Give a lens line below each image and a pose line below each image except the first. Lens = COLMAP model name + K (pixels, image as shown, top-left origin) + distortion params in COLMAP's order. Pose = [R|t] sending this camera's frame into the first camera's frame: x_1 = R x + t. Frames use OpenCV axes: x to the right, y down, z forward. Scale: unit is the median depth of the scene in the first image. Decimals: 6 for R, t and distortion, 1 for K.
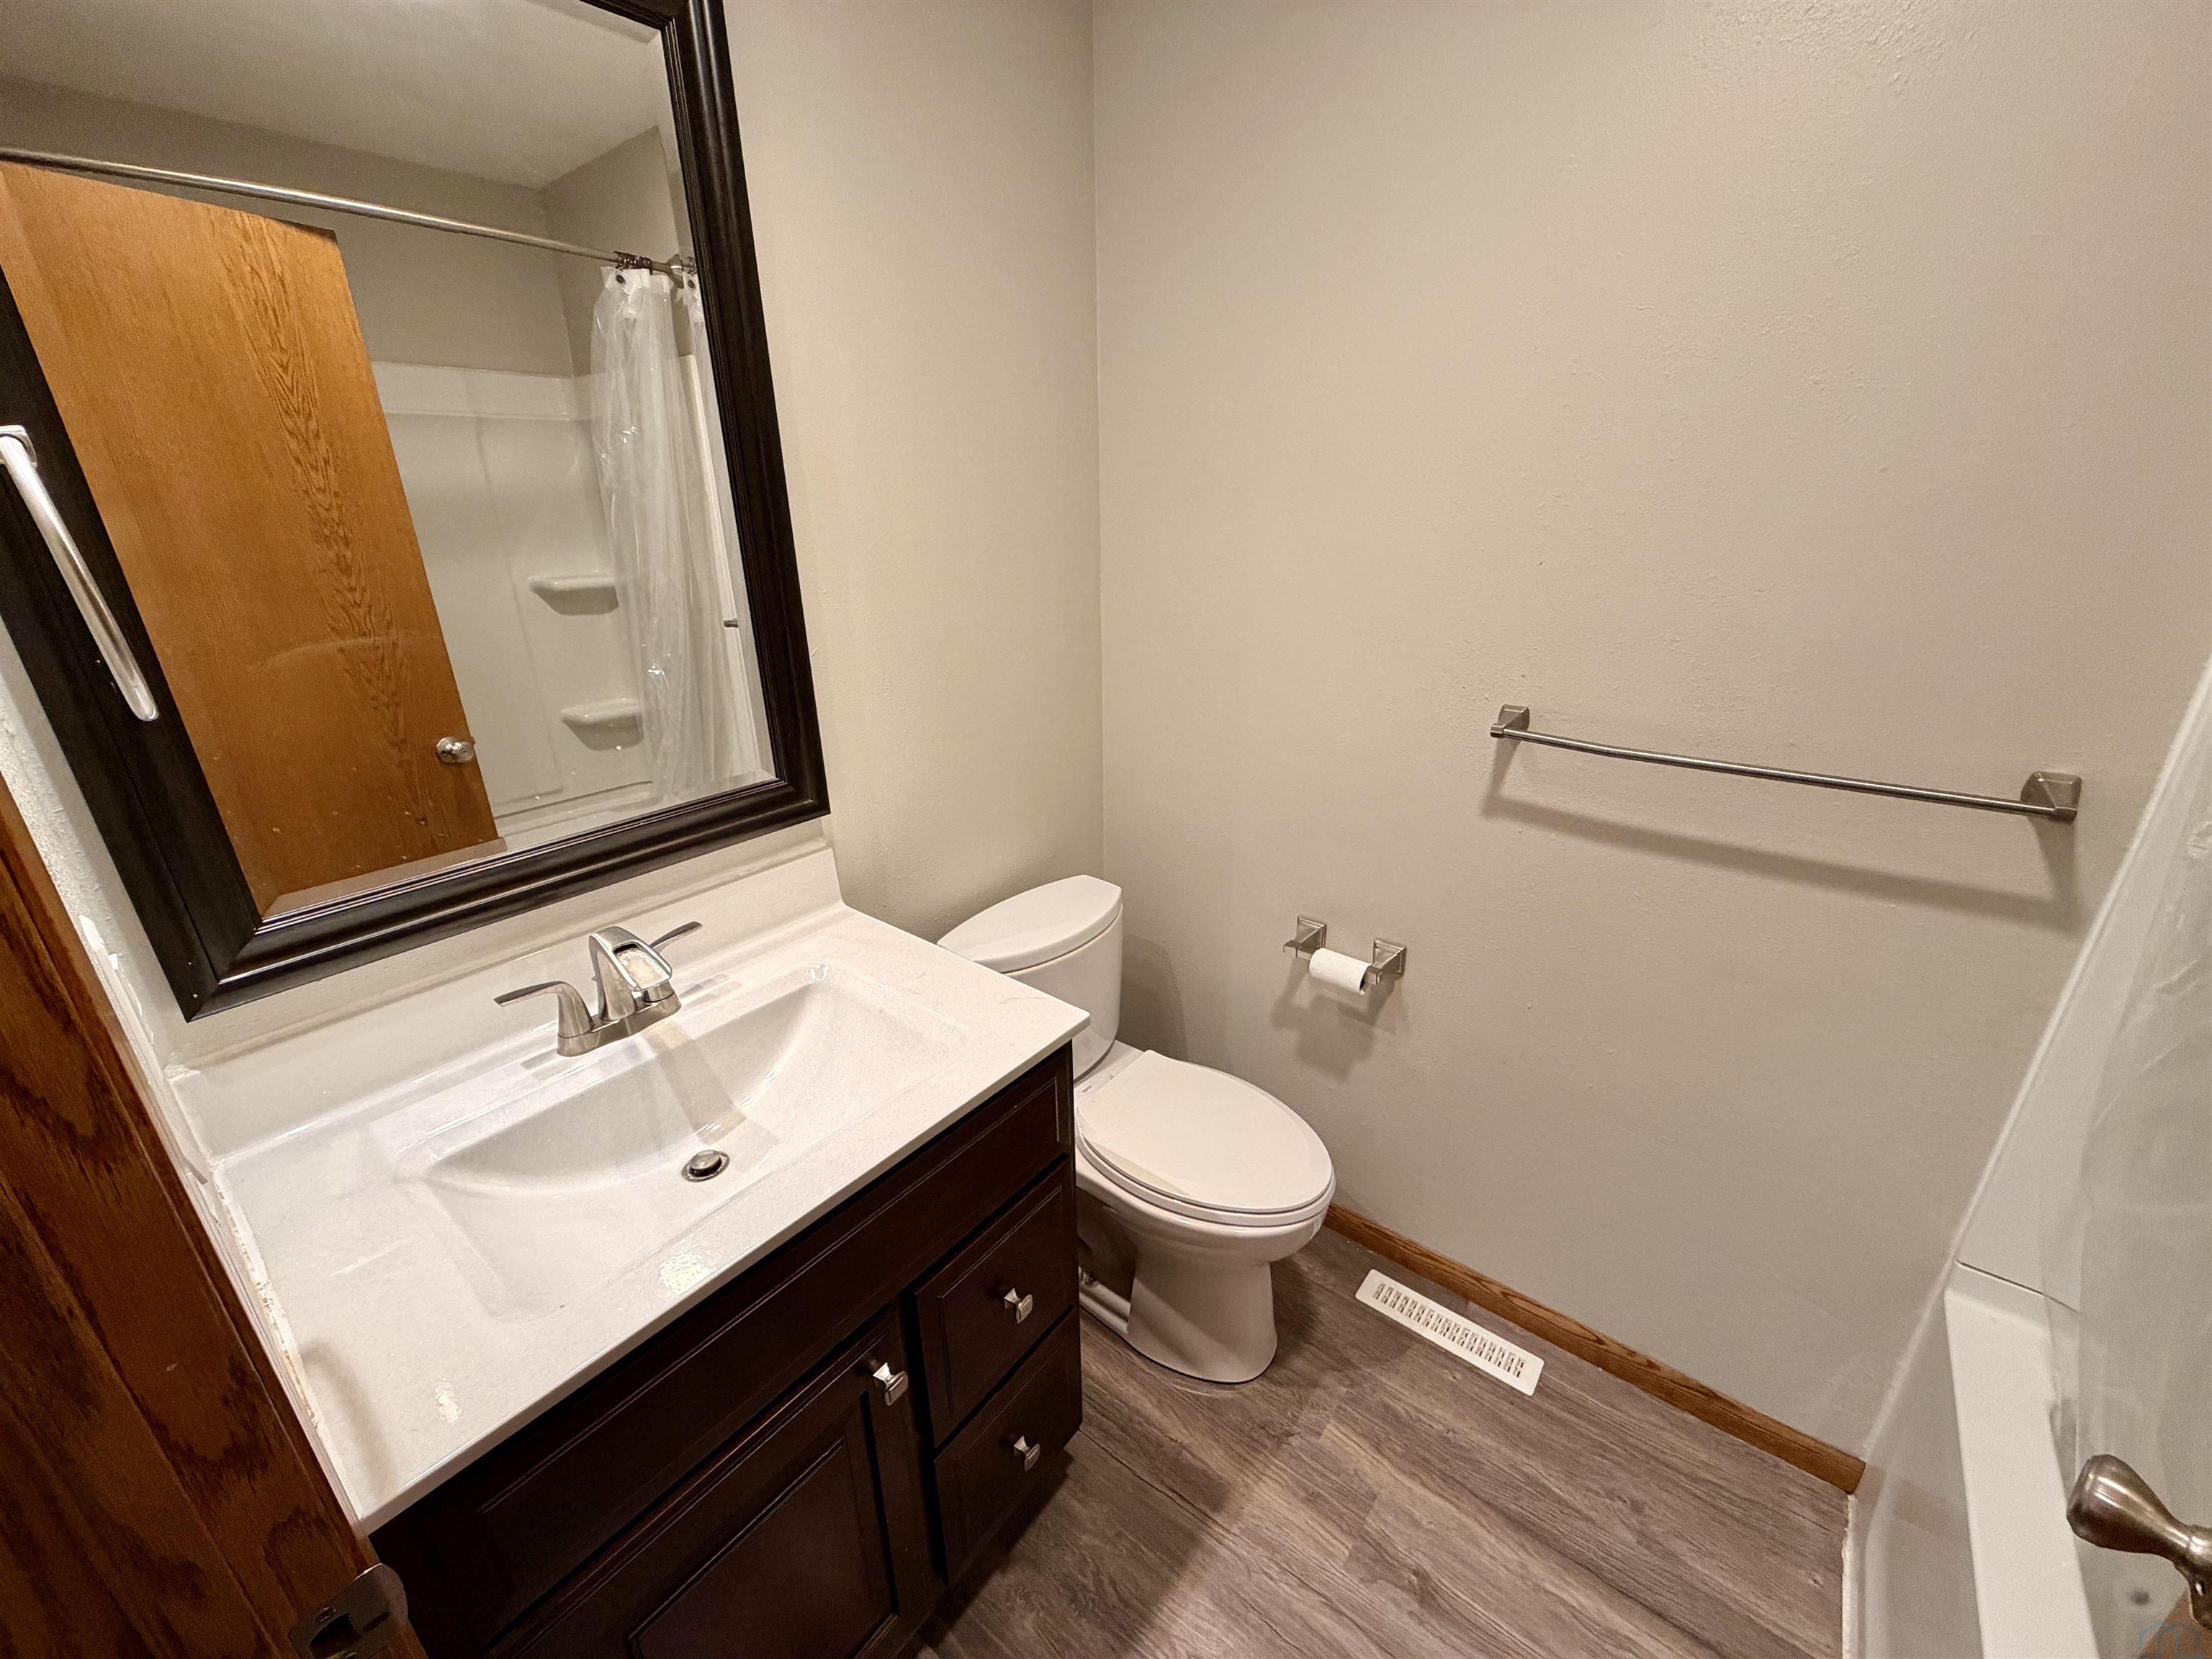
lens RADIAL K [[878.0, 0, 1105.3], [0, 878.0, 834.6], [0, 0, 1]] dist [0.001490, -0.000378]
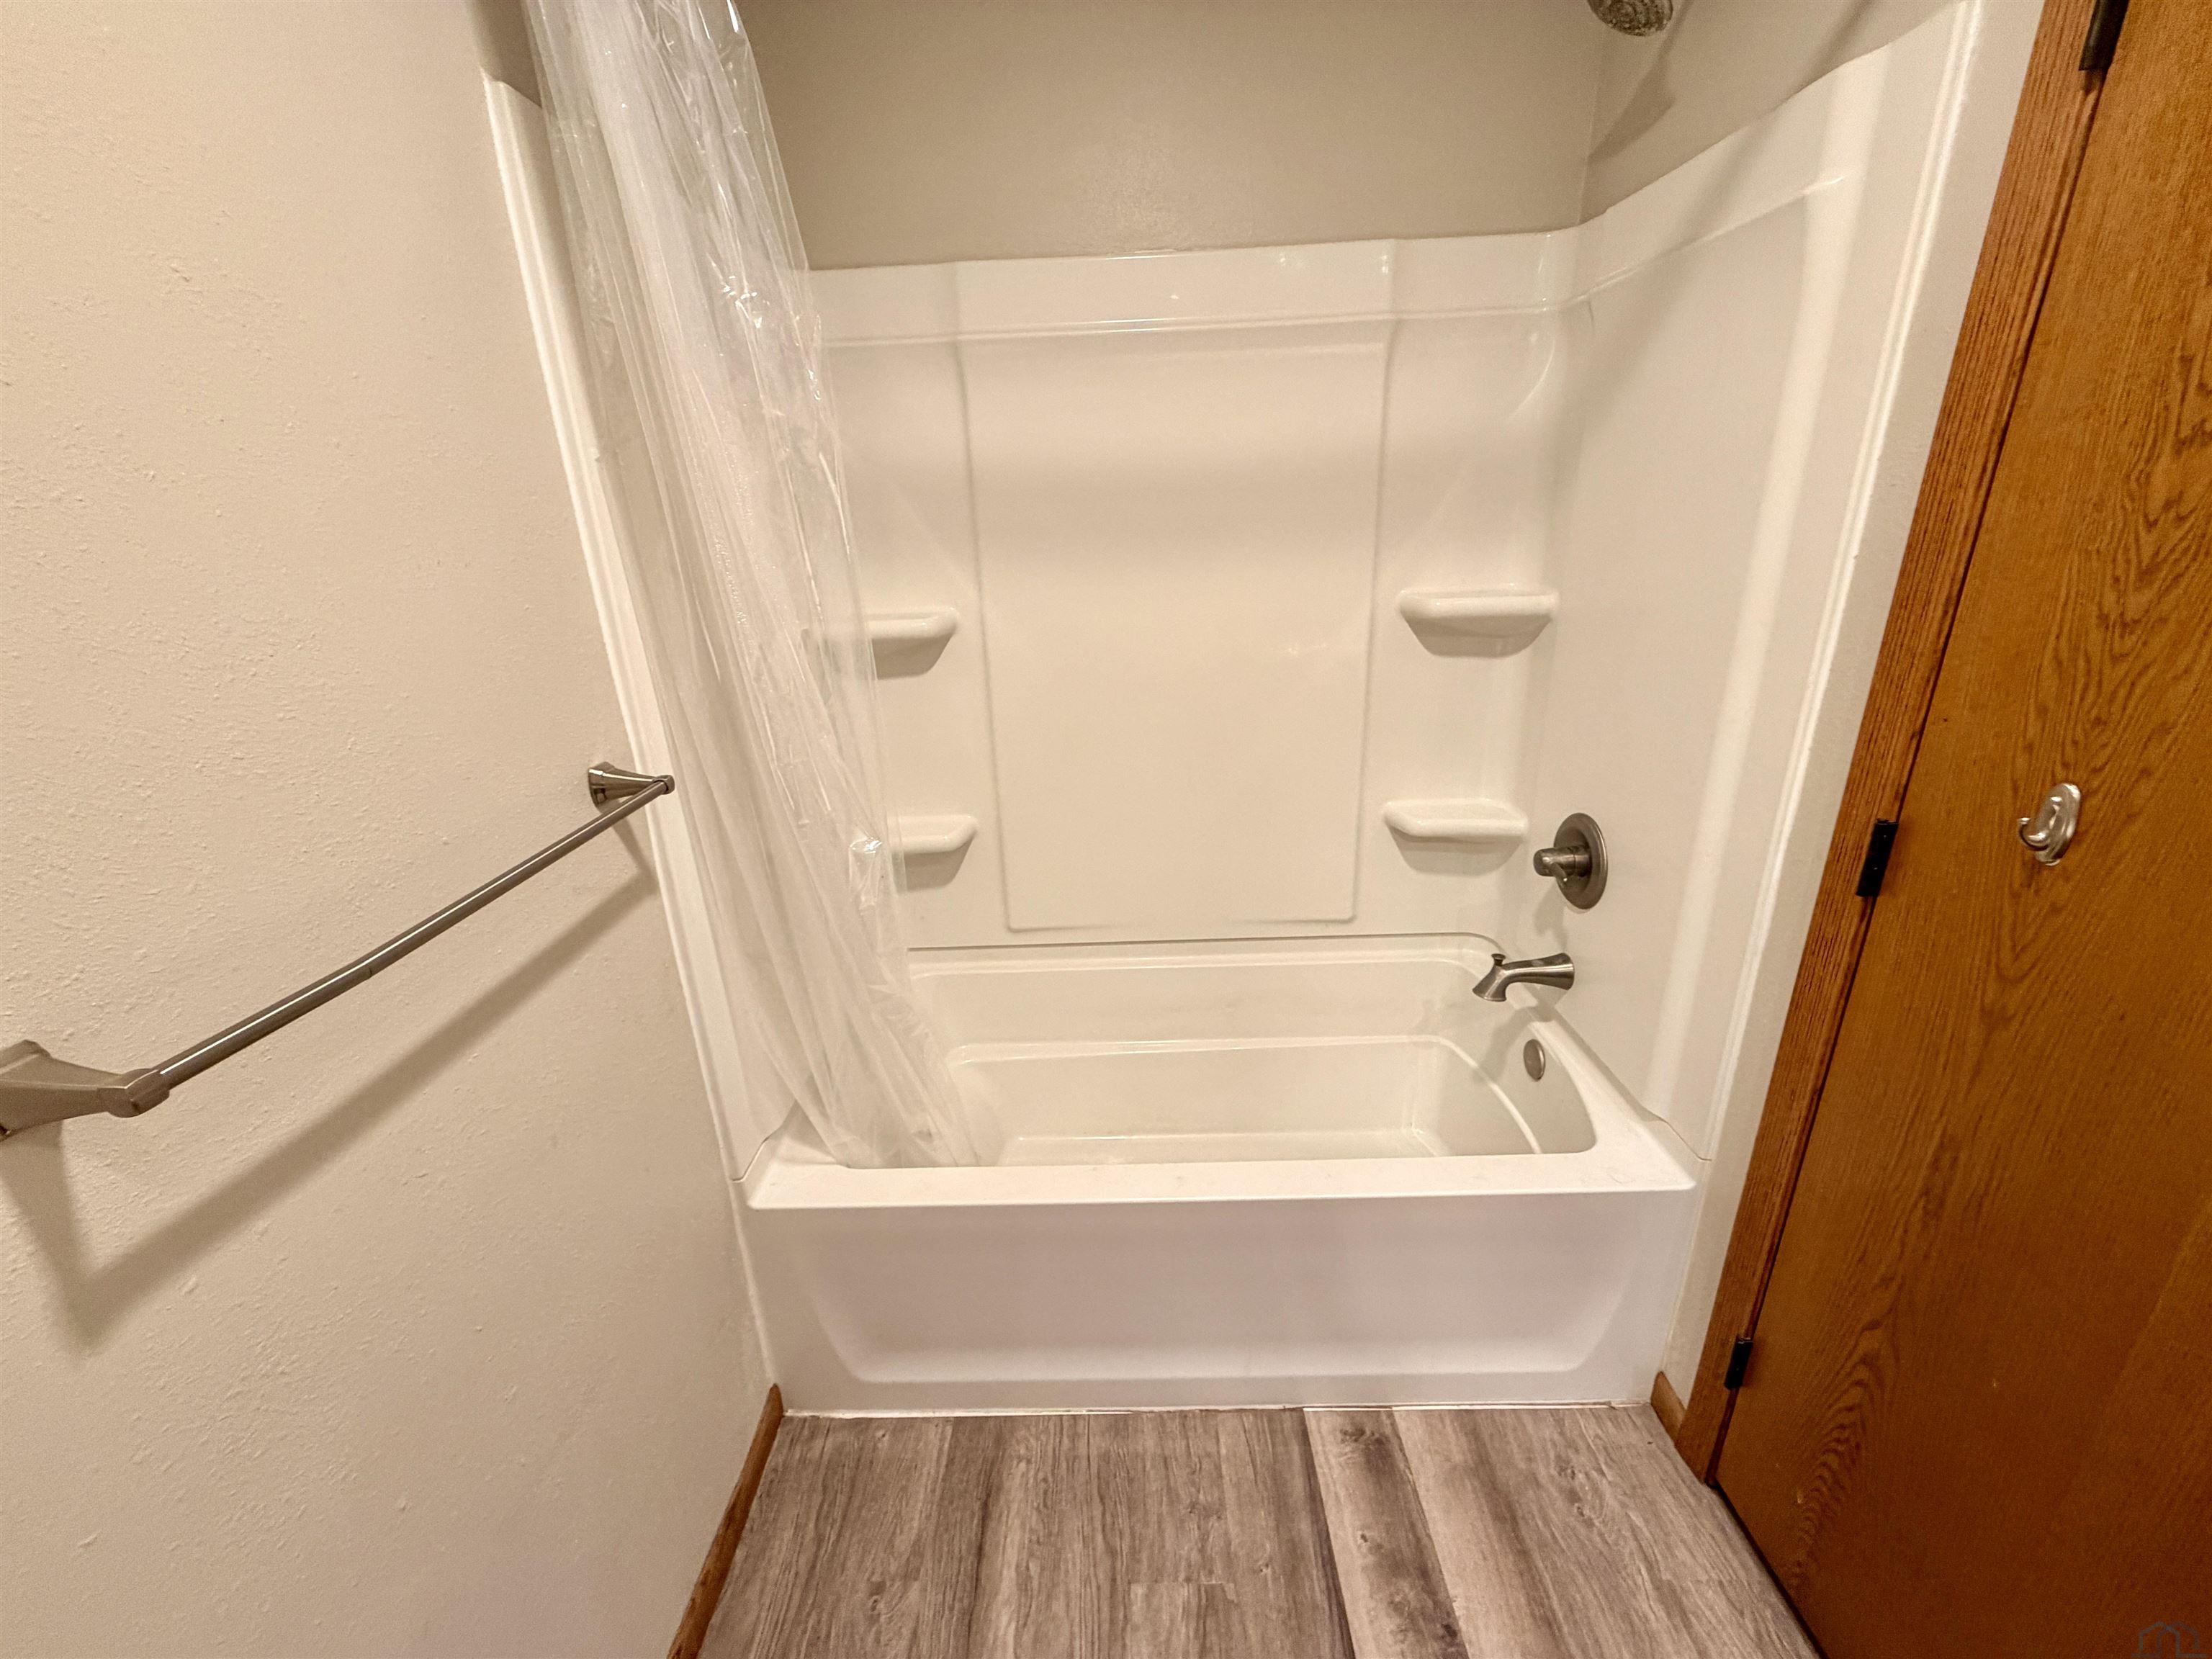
lens RADIAL K [[878.0, 0, 1103.2], [0, 878.0, 821.9], [0, 0, 1]] dist [0.001490, -0.000378]
pose [[-0.607307, -0.226202, 0.761585, -0.051730], [0.328818, 0.801085, 0.500142, -0.251589], [-0.723227, 0.554162, -0.412125, 0.770443]]
